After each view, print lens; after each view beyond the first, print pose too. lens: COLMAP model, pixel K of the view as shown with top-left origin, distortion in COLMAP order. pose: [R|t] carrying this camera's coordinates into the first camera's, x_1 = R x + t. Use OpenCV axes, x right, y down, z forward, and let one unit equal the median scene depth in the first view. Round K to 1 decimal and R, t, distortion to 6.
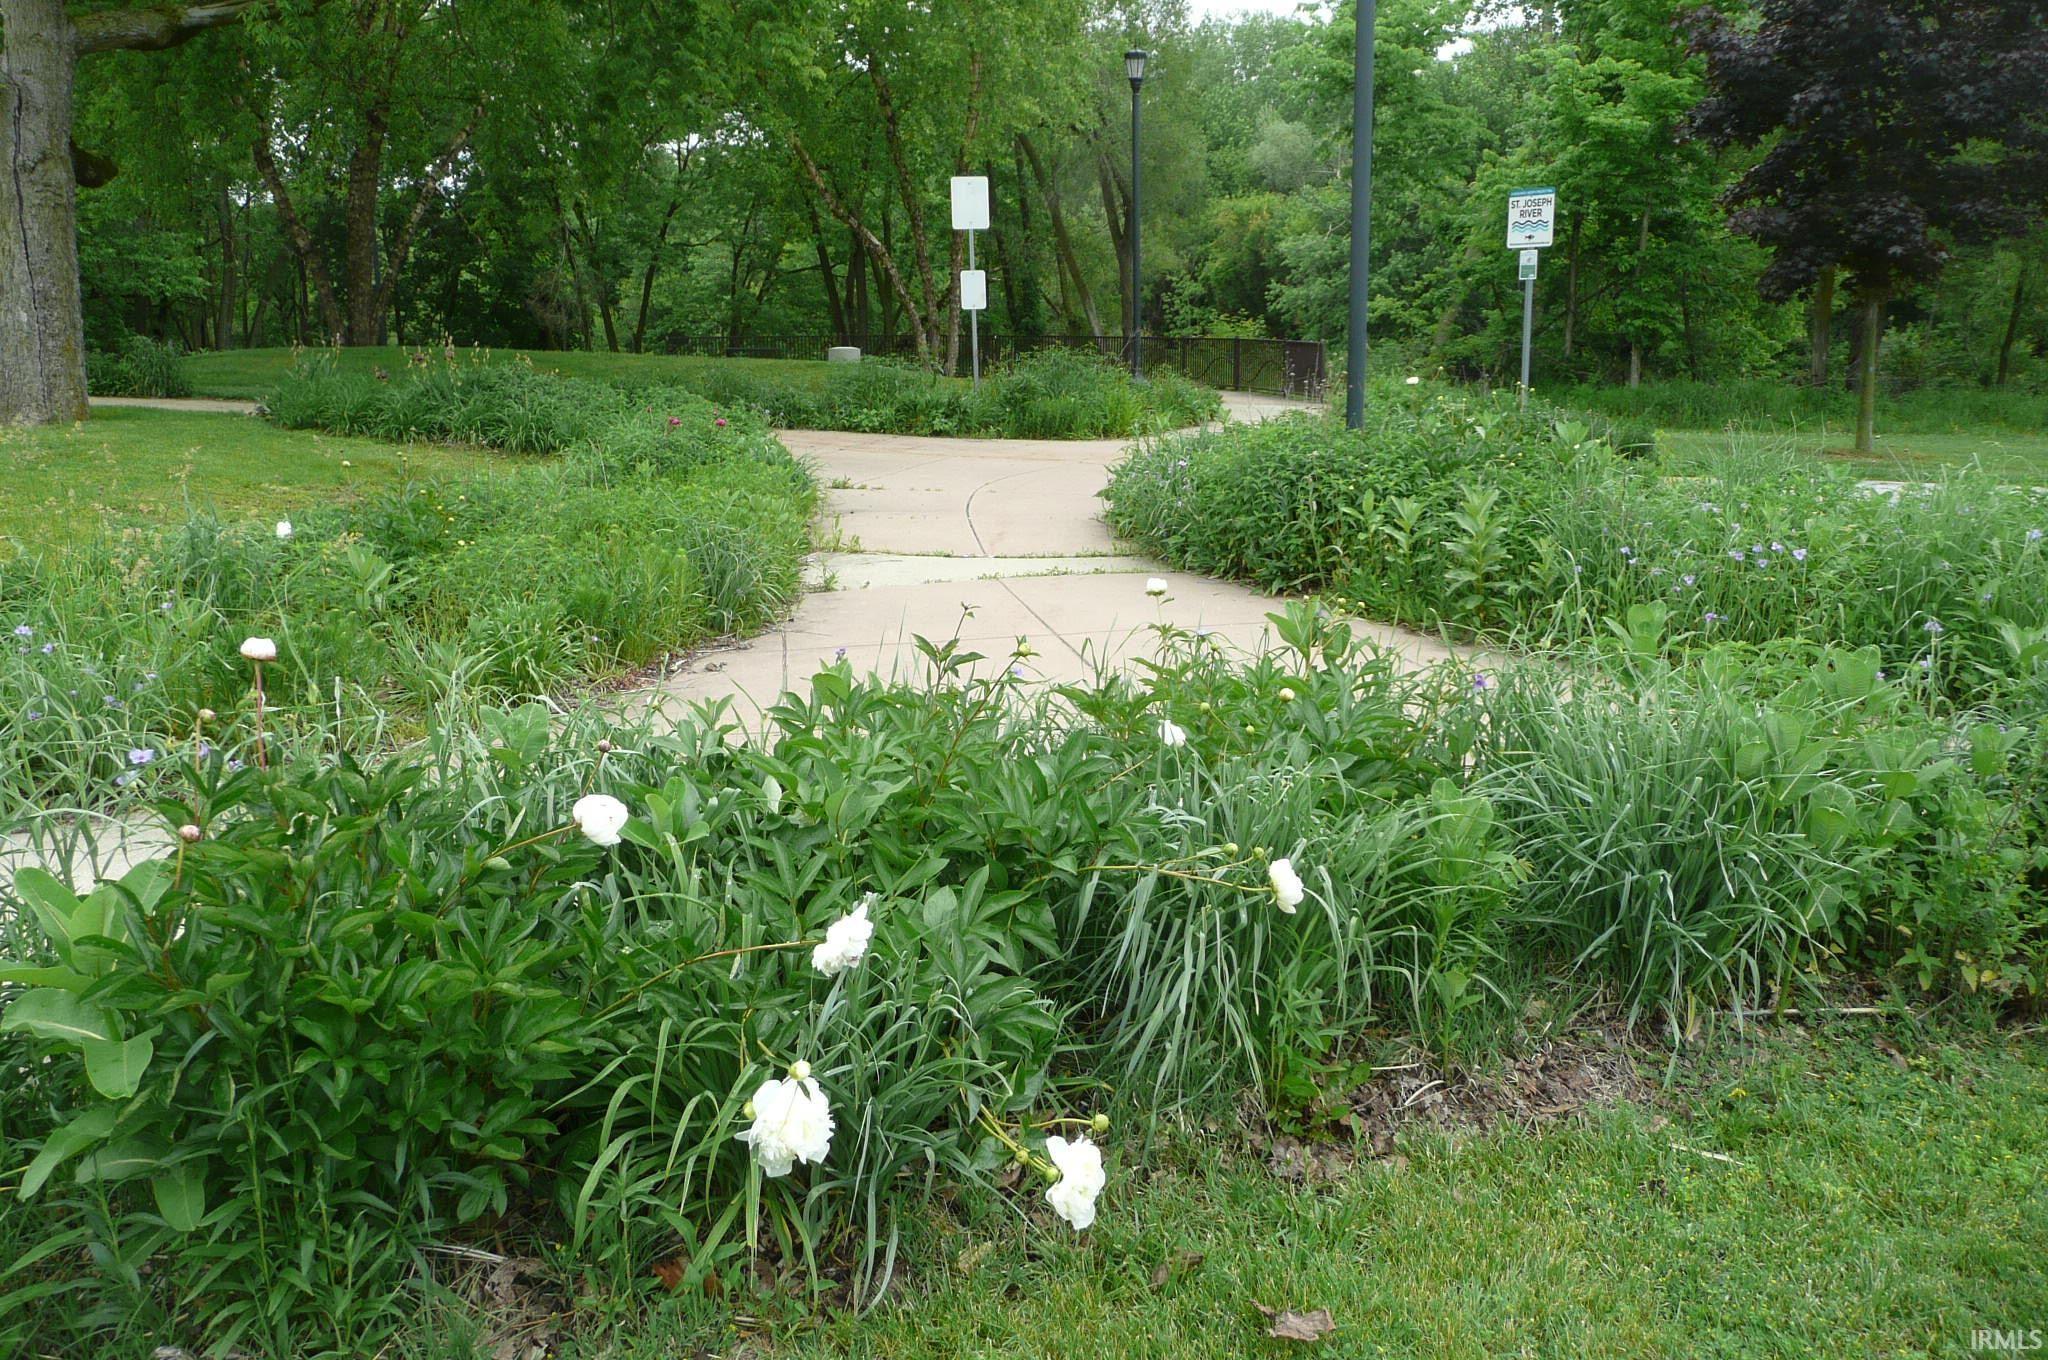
lens RADIAL K [[1656.6, 0, 1011.3], [0, 1656.6, 673.2], [0, 0, 1]] dist [-0.029708, 0.020710]
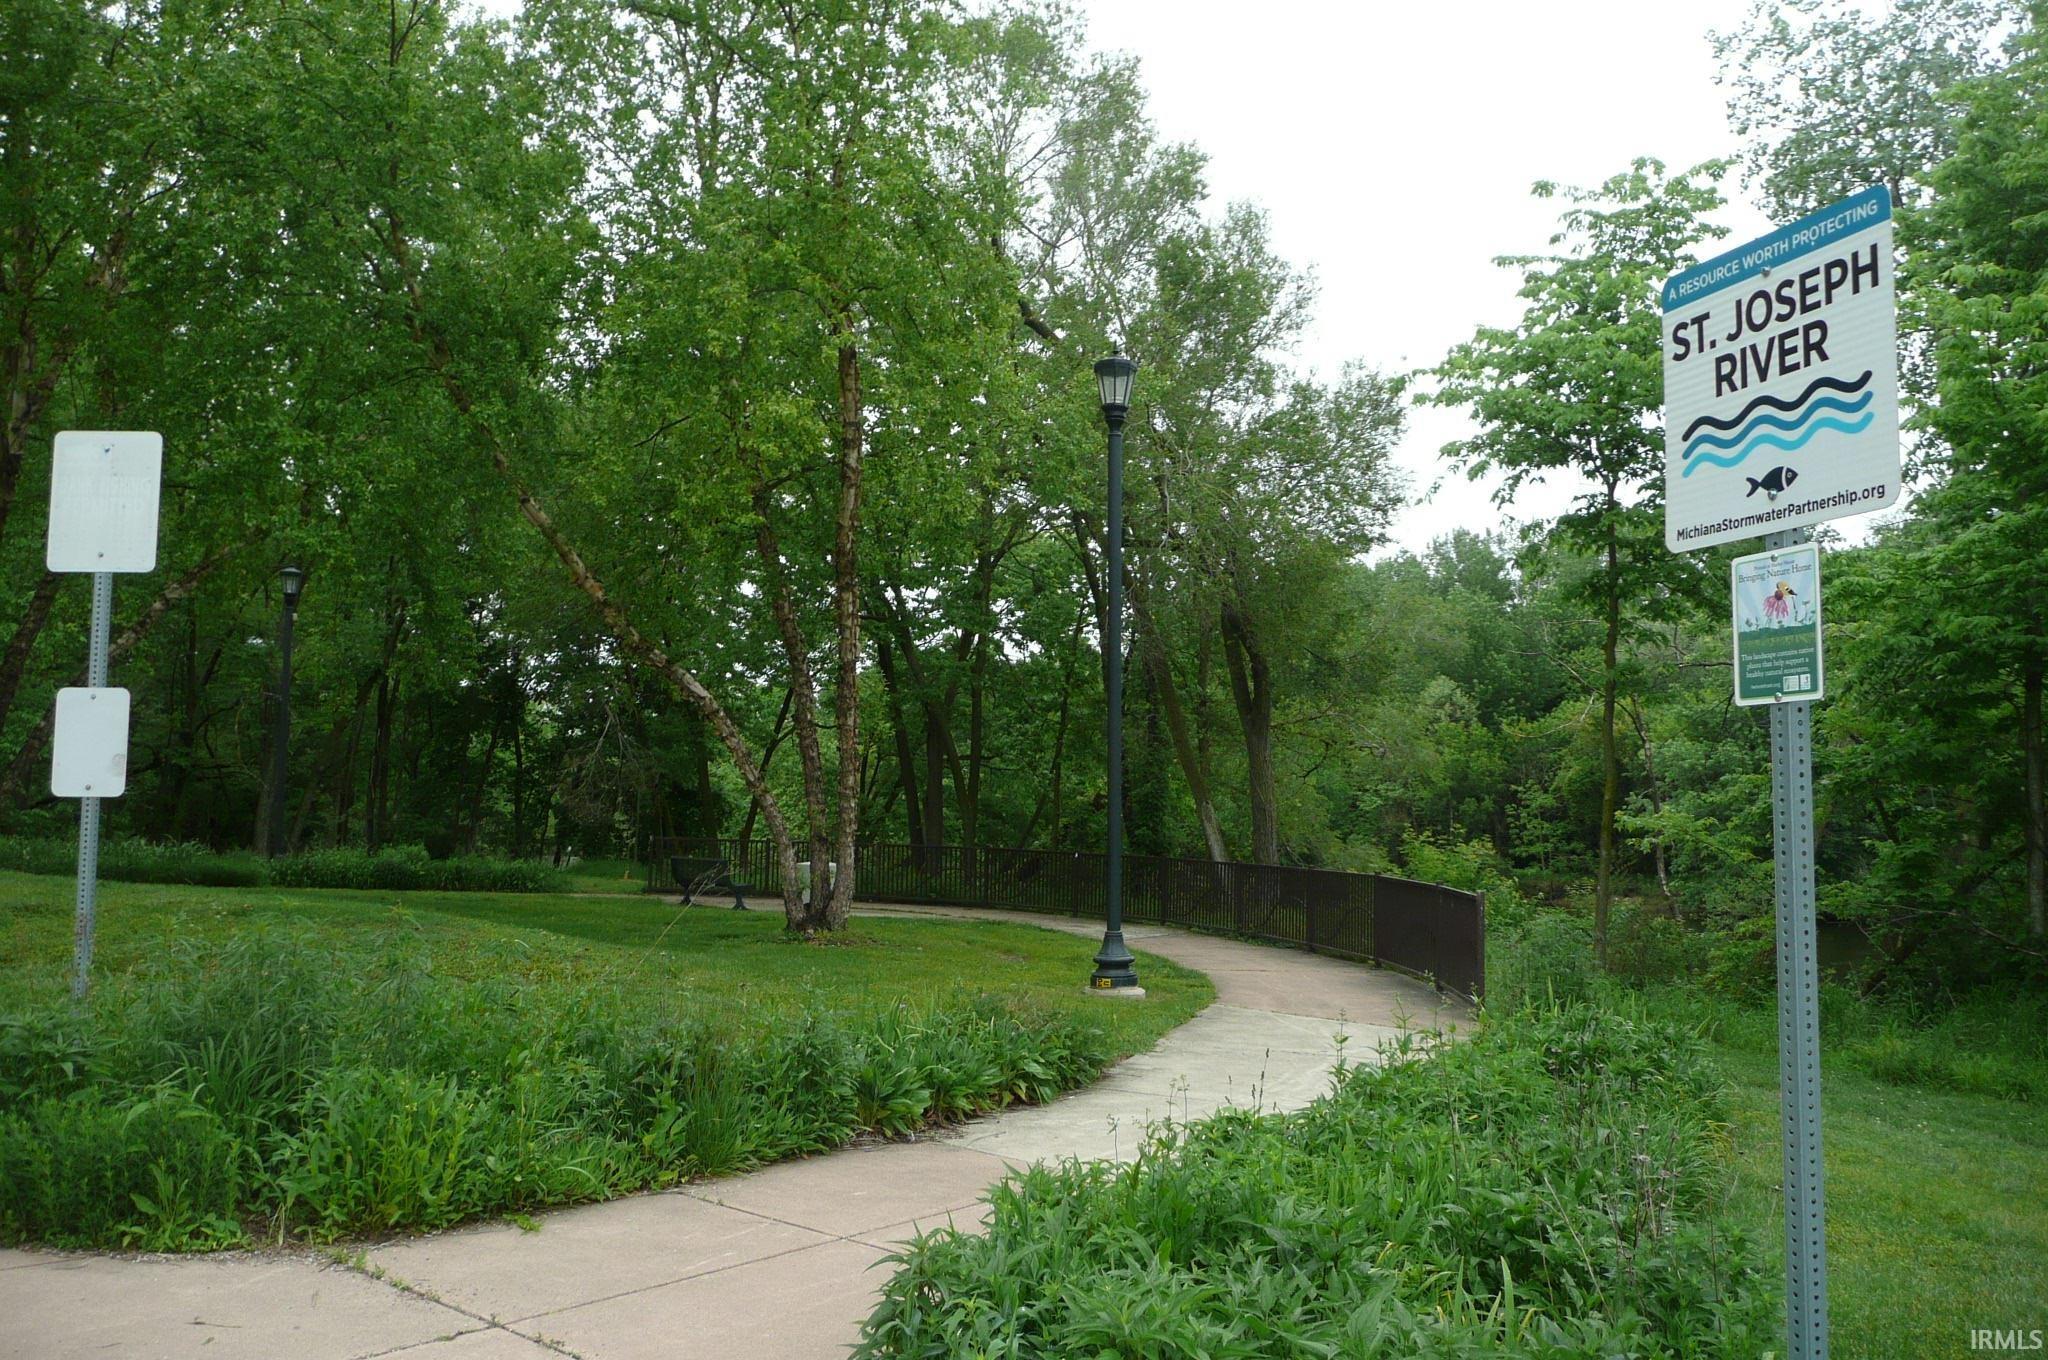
lens RADIAL K [[1656.6, 0, 1011.3], [0, 1656.6, 673.2], [0, 0, 1]] dist [-0.029708, 0.020710]
pose [[0.972704, 0.009995, -0.231832, 0.147455], [-0.078249, 0.954683, -0.287154, -0.098637], [0.218456, 0.297456, 0.929407, 0.438143]]
